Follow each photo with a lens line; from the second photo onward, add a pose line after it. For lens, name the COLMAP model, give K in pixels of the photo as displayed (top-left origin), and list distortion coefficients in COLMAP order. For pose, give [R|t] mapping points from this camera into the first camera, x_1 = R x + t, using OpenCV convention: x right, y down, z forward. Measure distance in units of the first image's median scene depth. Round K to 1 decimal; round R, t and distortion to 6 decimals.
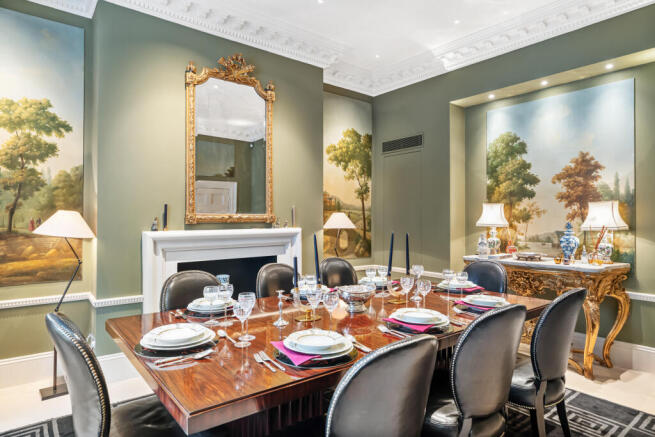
lens RADIAL K [[391.7, 0, 327.5], [0, 391.7, 218.5], [0, 0, 1]] dist [-0.001217, -0.000545]
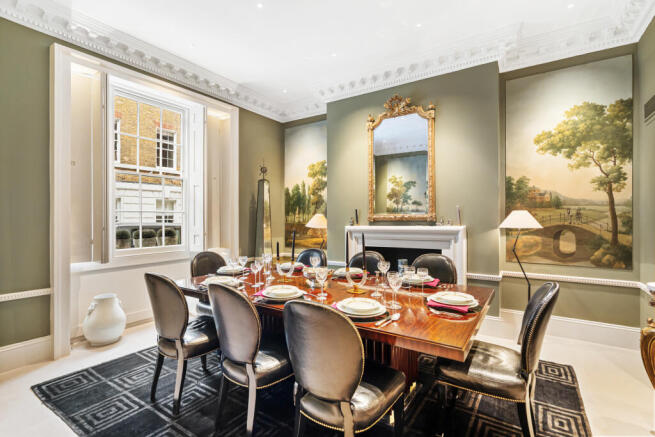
lens RADIAL K [[310.1, 0, 327.5], [0, 310.1, 218.5], [0, 0, 1]] dist [0.000471, 0.000181]
pose [[0.307090, -0.001118, -0.951680, 0.517037], [0.006979, 0.999975, 0.001078, -0.000225], [0.951655, -0.006973, 0.307091, 0.325764]]
